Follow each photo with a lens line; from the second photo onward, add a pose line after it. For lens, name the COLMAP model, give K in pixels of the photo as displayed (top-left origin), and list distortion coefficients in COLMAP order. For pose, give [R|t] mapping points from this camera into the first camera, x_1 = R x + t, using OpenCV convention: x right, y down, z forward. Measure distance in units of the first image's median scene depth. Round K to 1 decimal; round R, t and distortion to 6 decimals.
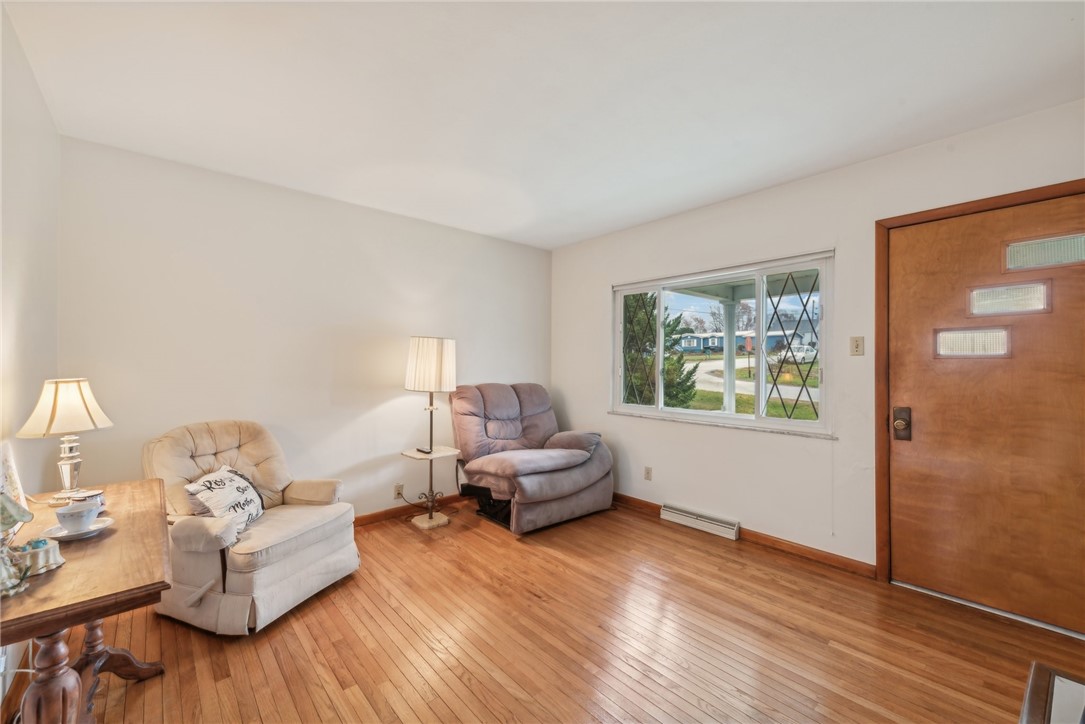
lens RADIAL K [[436.4, 0, 552.5], [0, 436.4, 359.8], [0, 0, 1]] dist [0.016778, -0.000504]
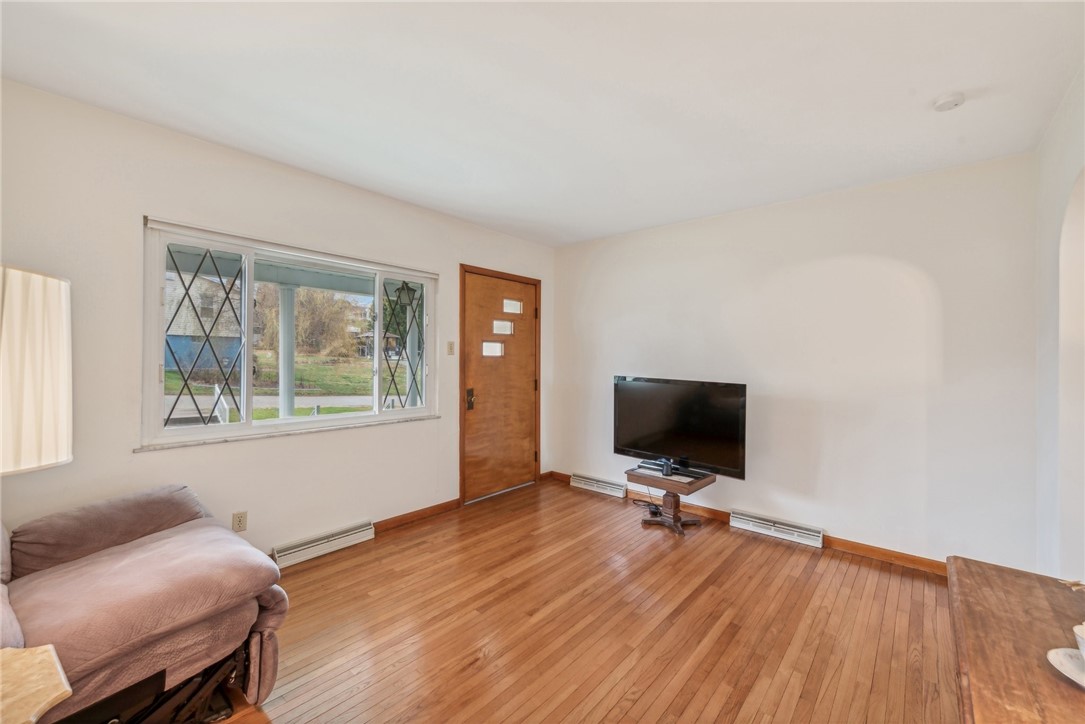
lens RADIAL K [[446.7, 0, 547.7], [0, 446.7, 360.8], [0, 0, 1]] dist [0.001674, 0.000144]
pose [[-0.134892, -0.005202, 0.990847, -0.760880], [-0.019112, 0.999814, 0.002647, -0.000871], [-0.990676, -0.018580, -0.134966, 0.897048]]
